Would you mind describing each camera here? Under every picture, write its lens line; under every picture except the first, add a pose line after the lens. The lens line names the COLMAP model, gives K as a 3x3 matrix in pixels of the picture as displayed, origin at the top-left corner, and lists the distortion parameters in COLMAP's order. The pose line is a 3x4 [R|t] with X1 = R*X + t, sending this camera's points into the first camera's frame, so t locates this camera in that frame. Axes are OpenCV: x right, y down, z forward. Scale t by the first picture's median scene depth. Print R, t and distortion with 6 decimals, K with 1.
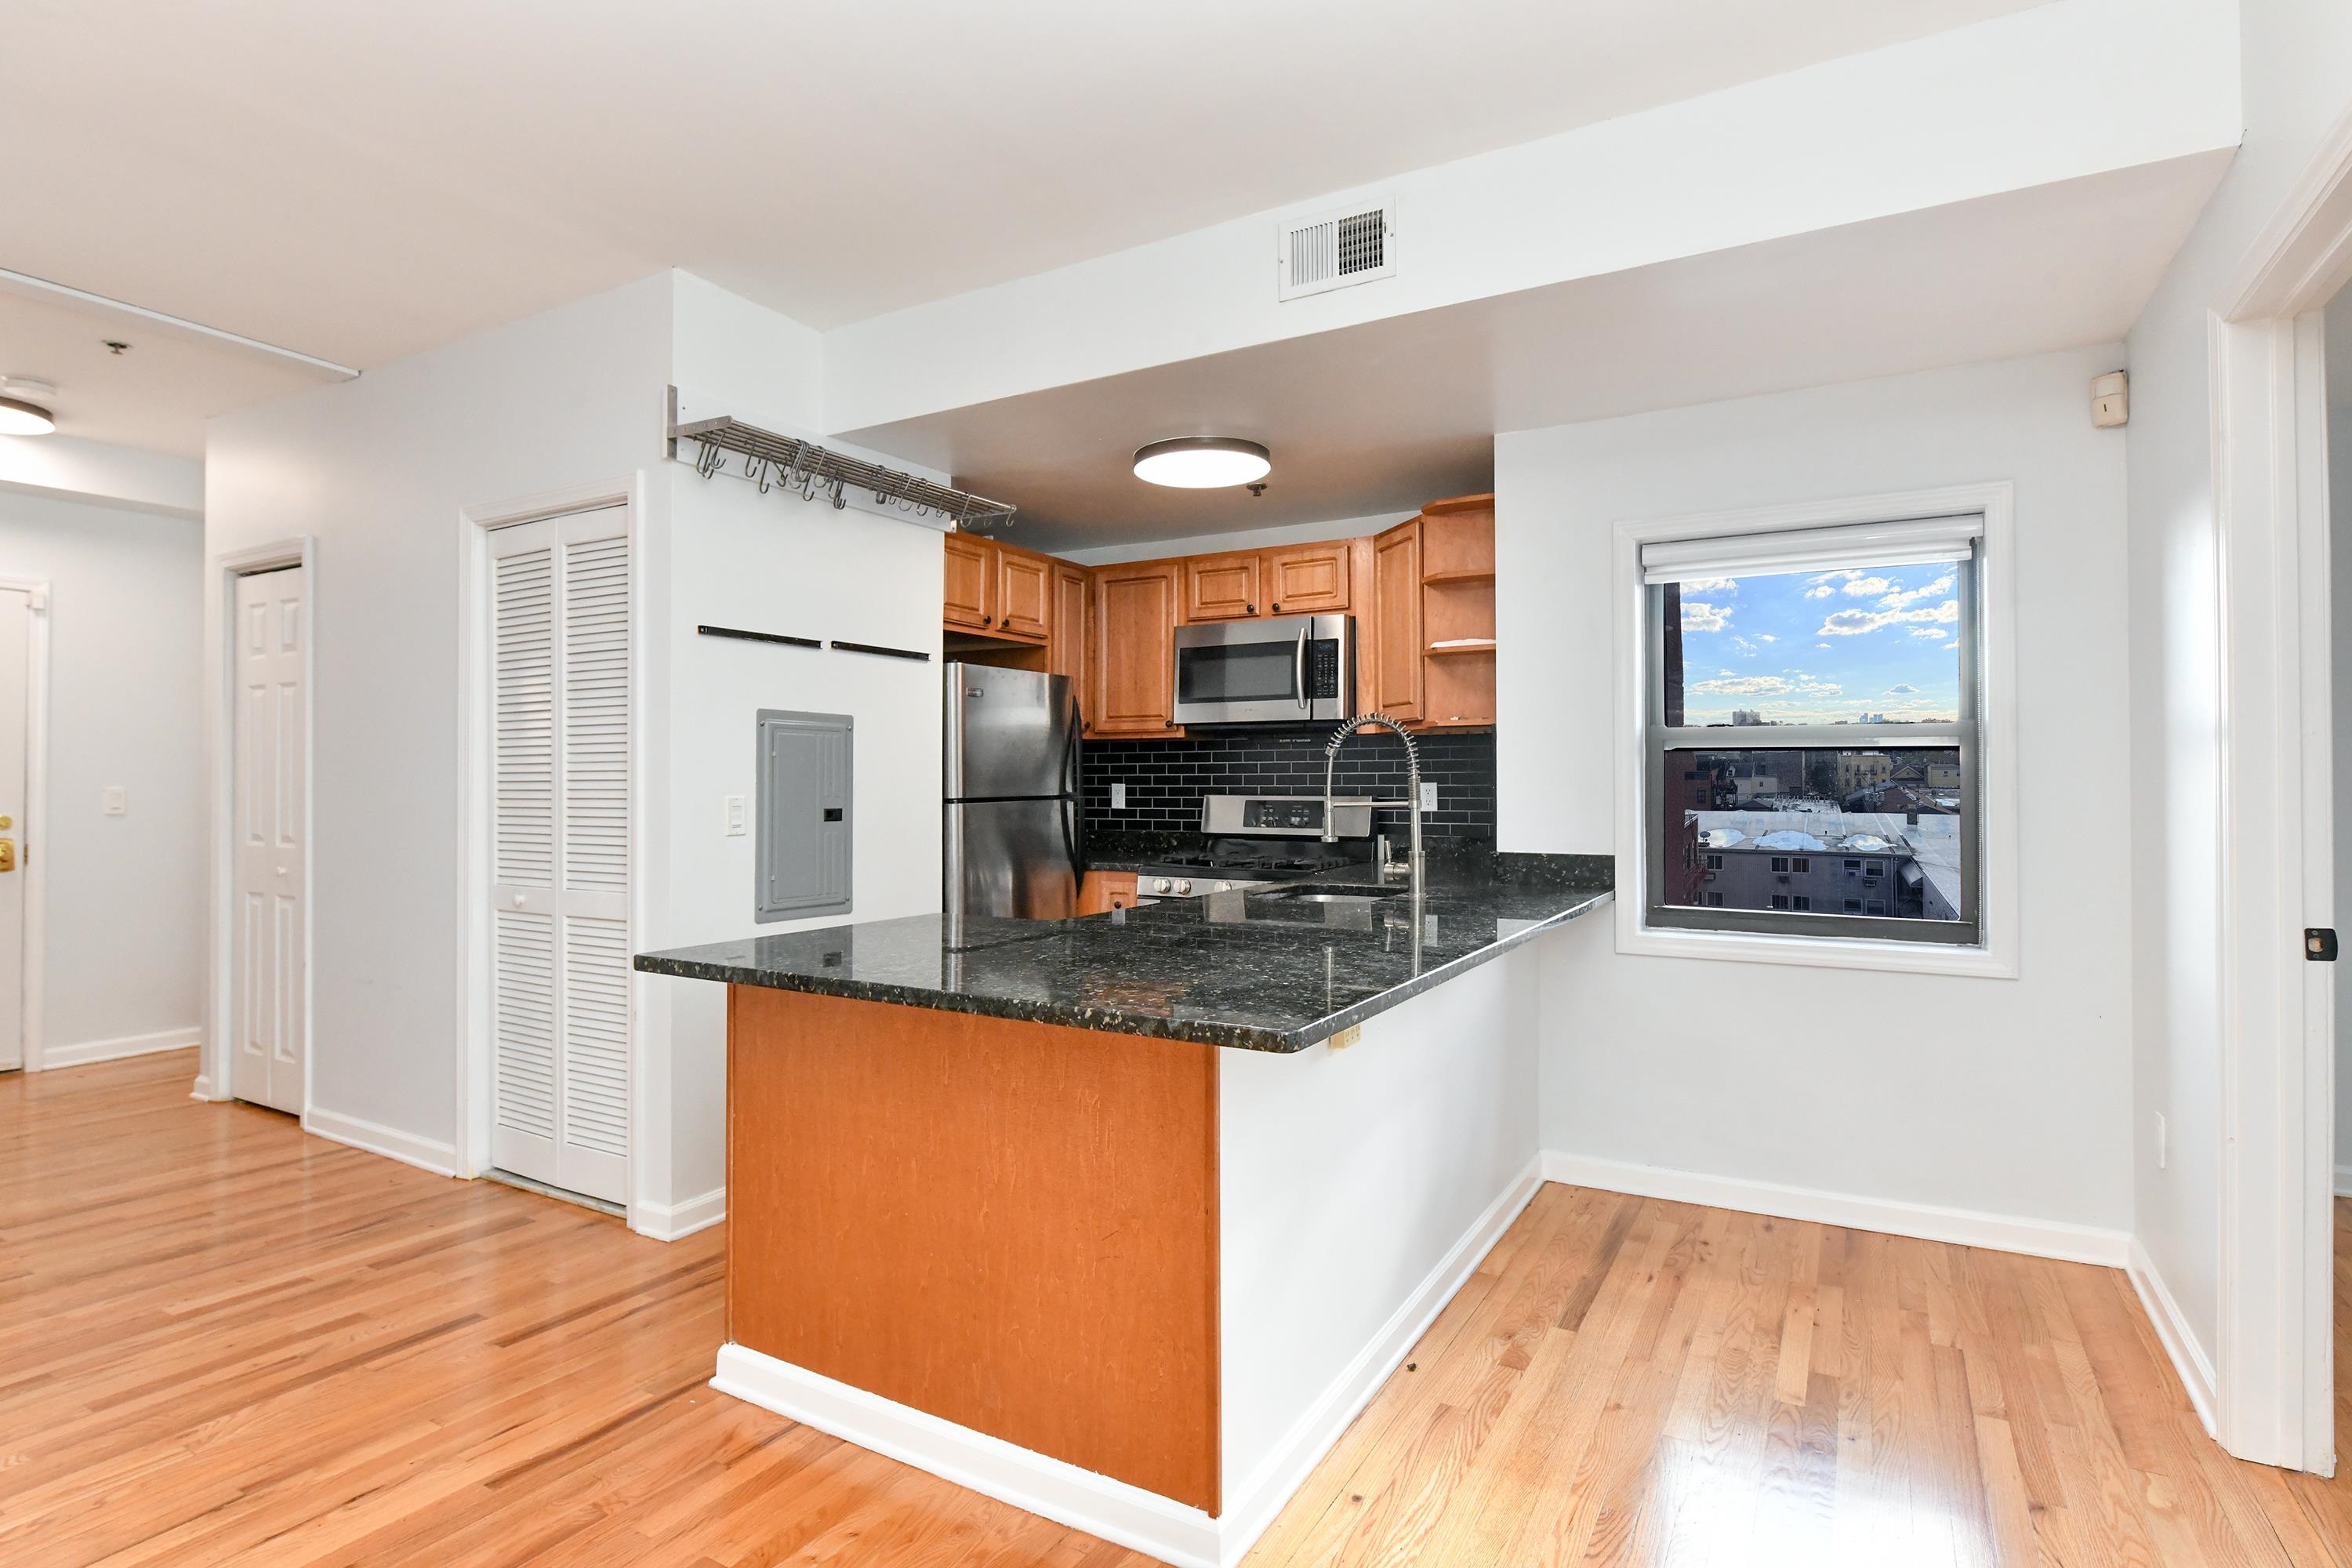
lens RADIAL K [[1219.2, 0, 1132.4], [0, 1219.2, 776.9], [0, 0, 1]] dist [-0.005112, -0.001099]
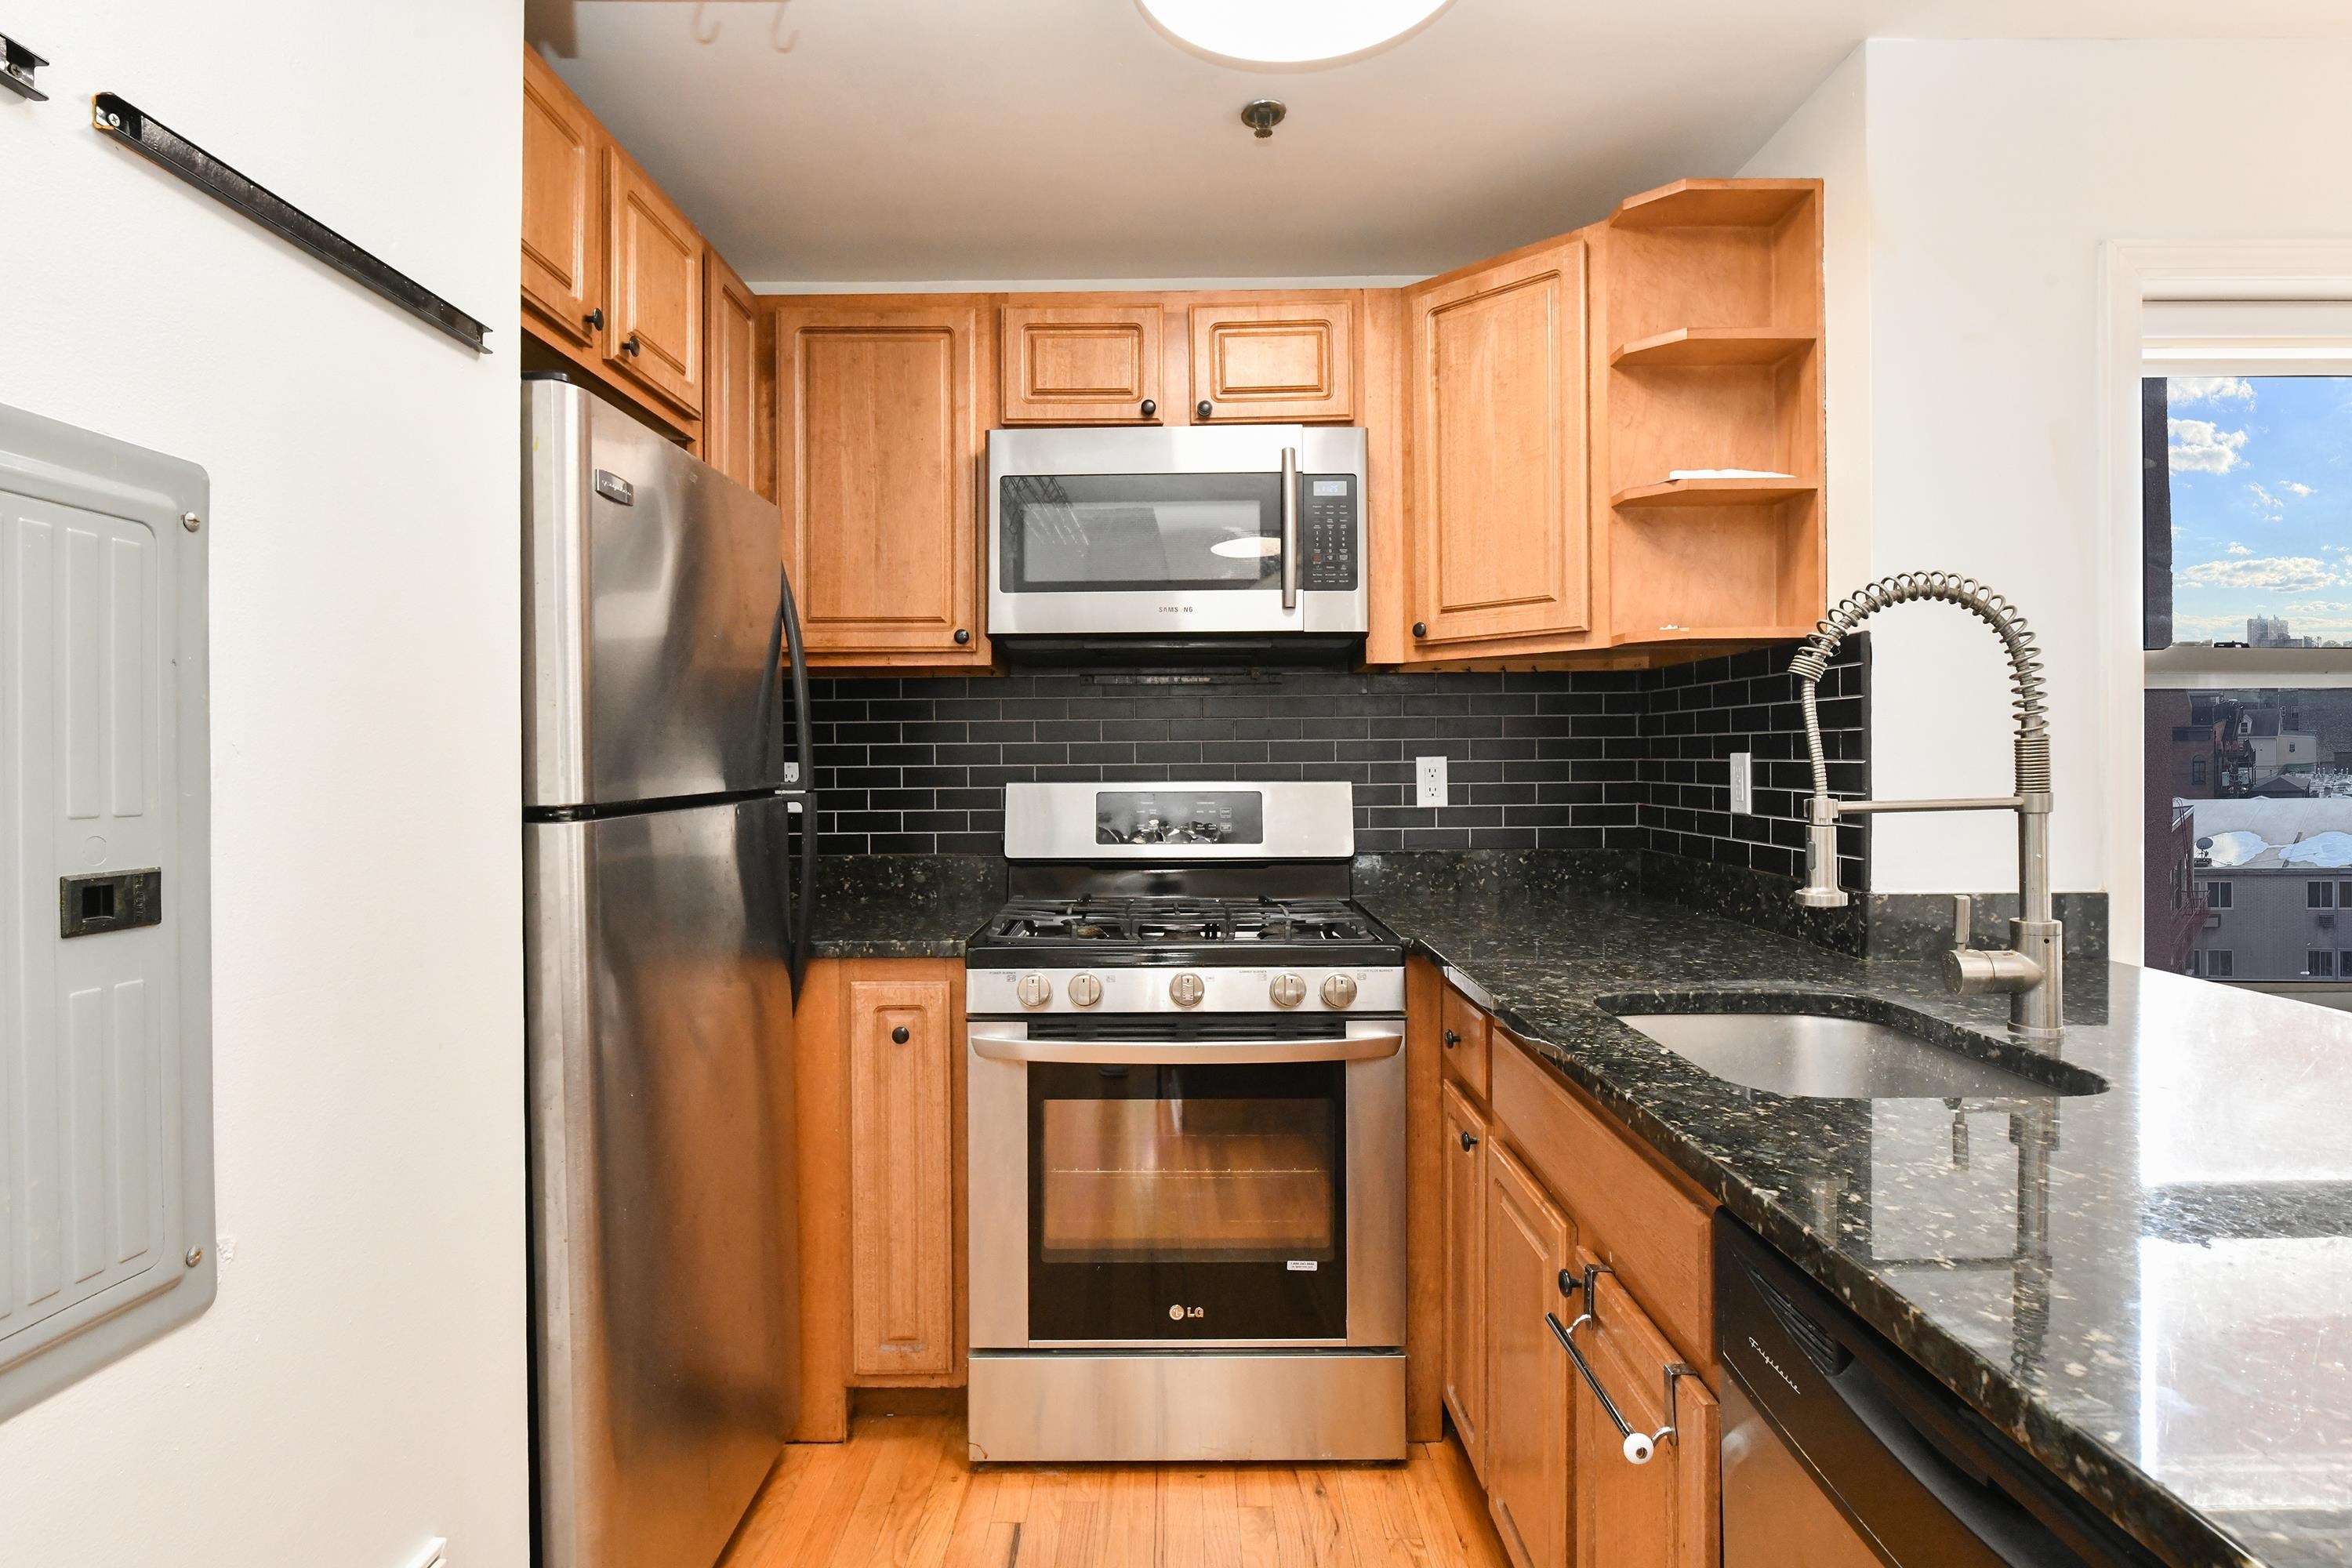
lens RADIAL K [[1232.4, 0, 1179.2], [0, 1232.4, 761.8], [0, 0, 1]] dist [-0.005154, -0.000899]
pose [[0.855722, -0.005112, 0.517410, -0.179432], [0.004176, 0.999987, 0.002973, 0.006015], [-0.517419, -0.000384, 0.855732, 0.656109]]
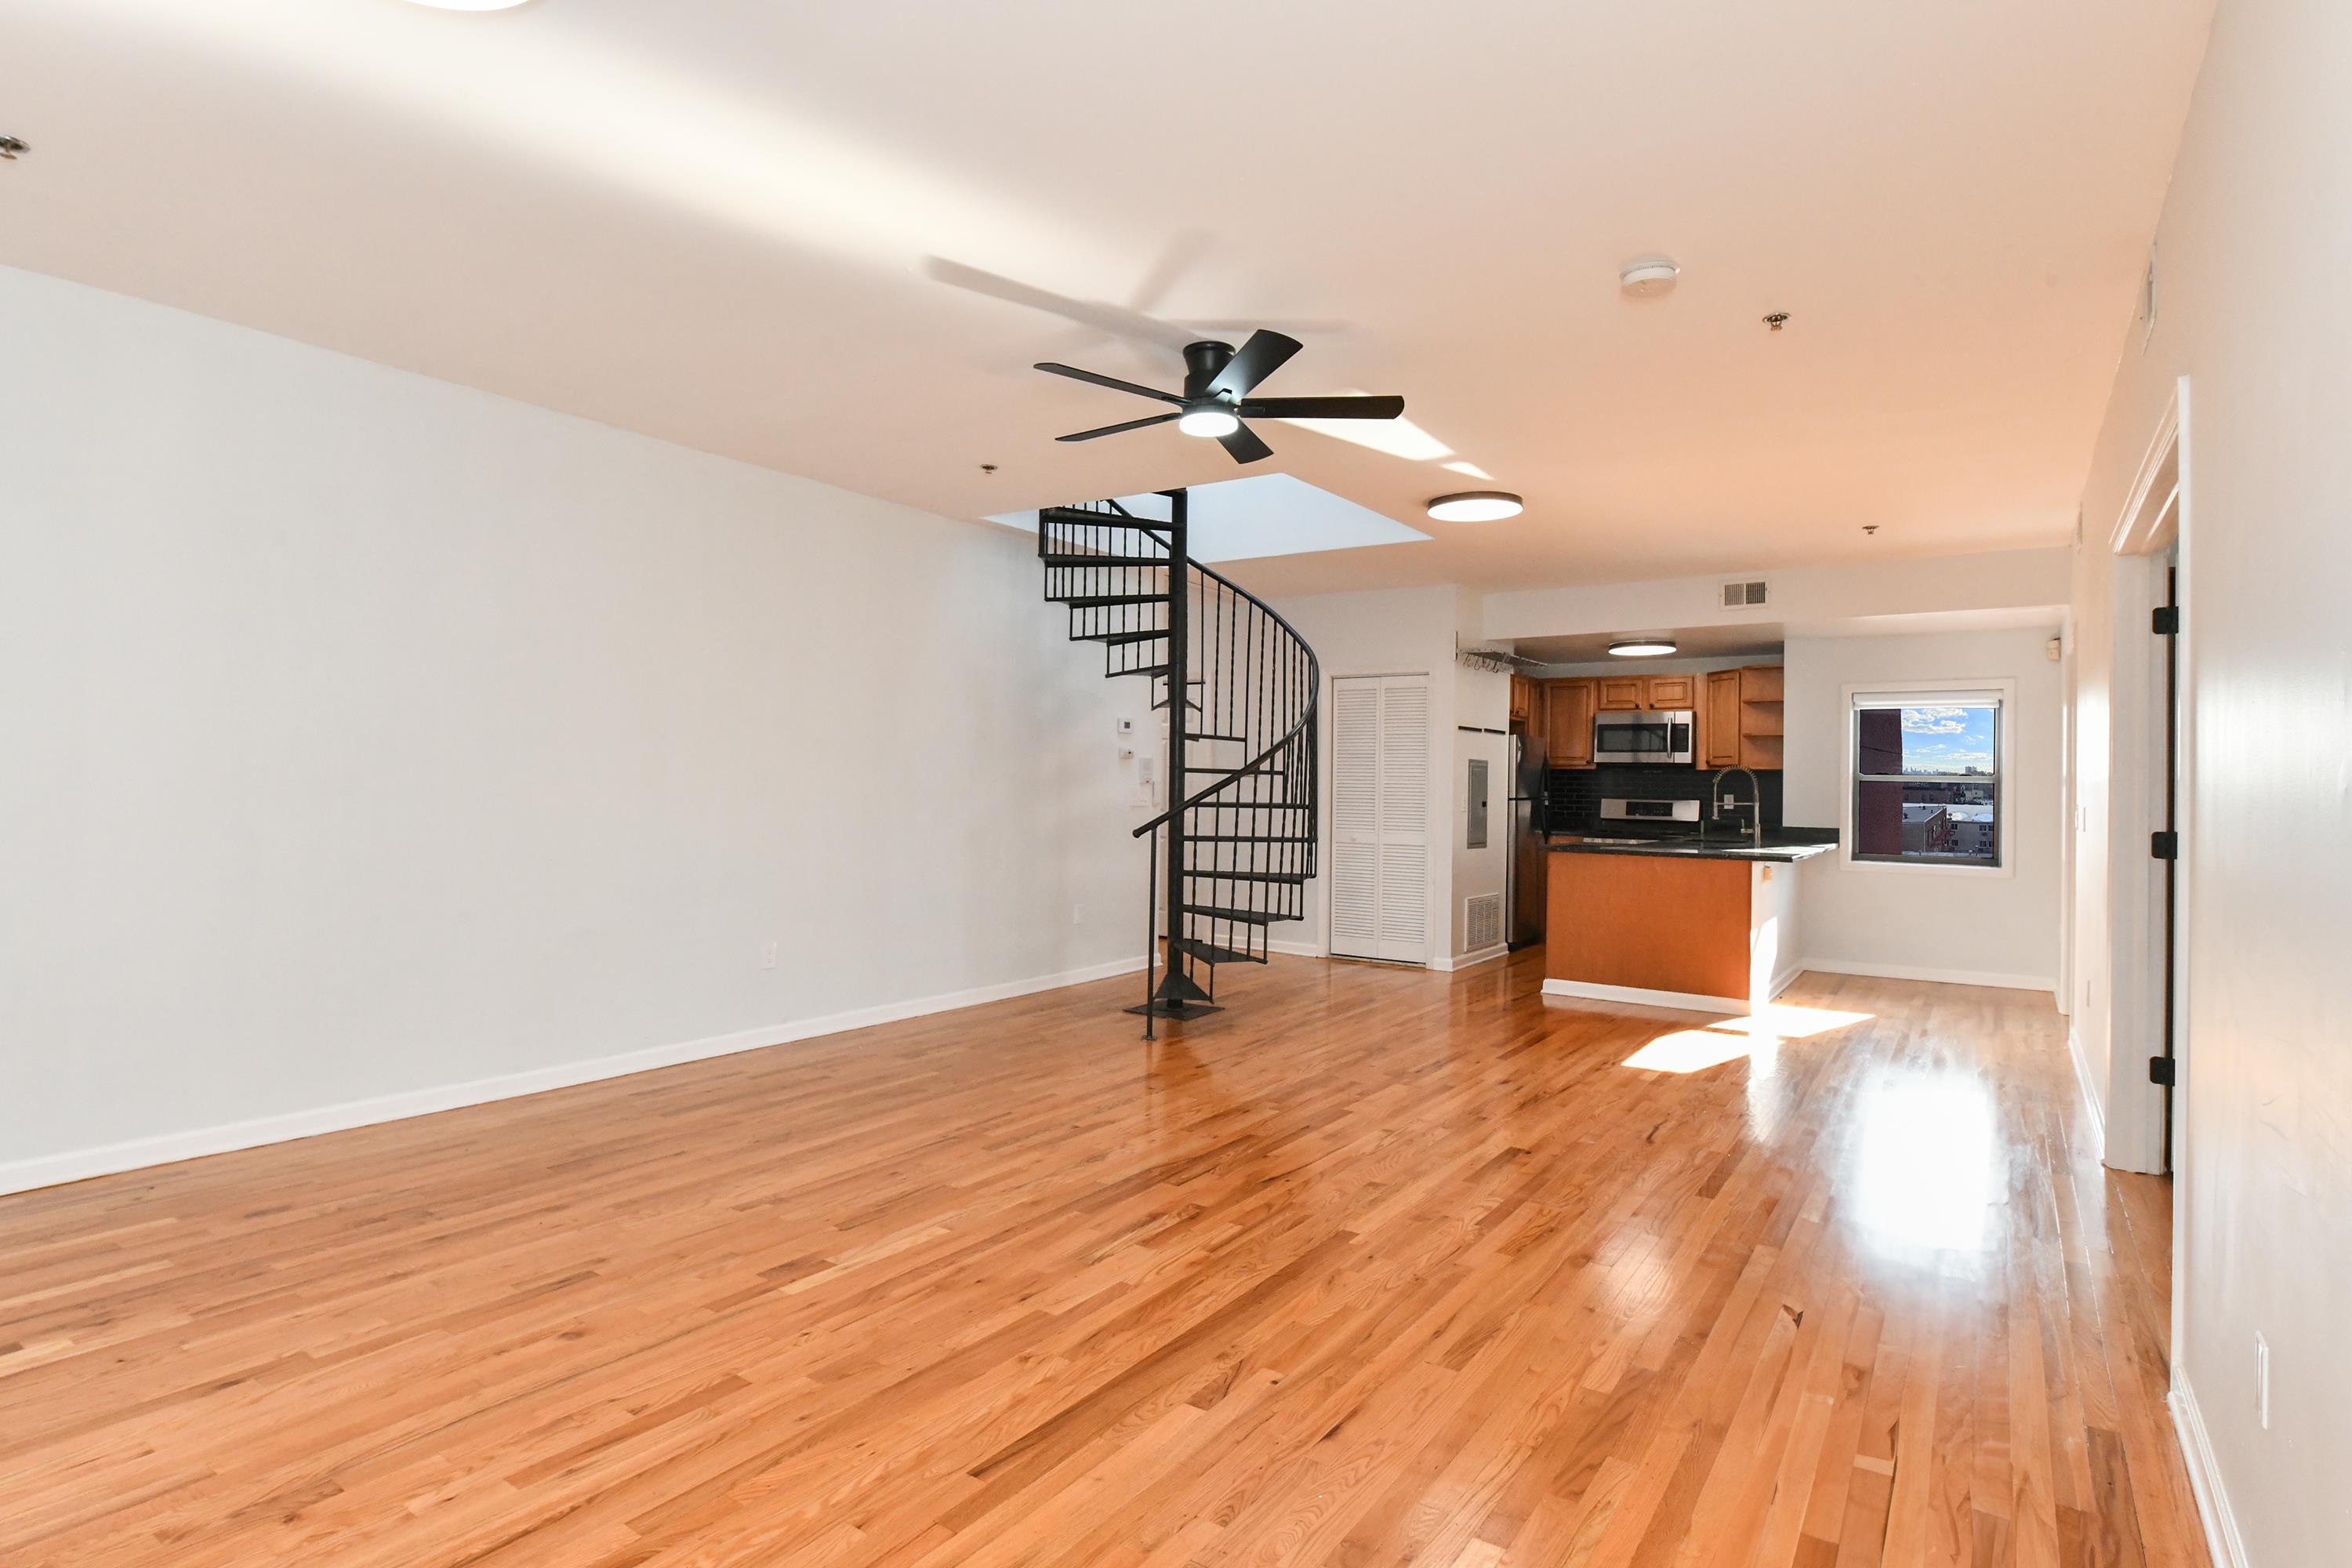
lens RADIAL K [[1219.2, 0, 1132.4], [0, 1219.2, 776.9], [0, 0, 1]] dist [-0.005112, -0.001099]
pose [[0.996915, 0.015208, -0.077008, -0.665669], [-0.015589, 0.999869, -0.004356, -0.000126], [0.076931, 0.005543, 0.997021, -1.221976]]
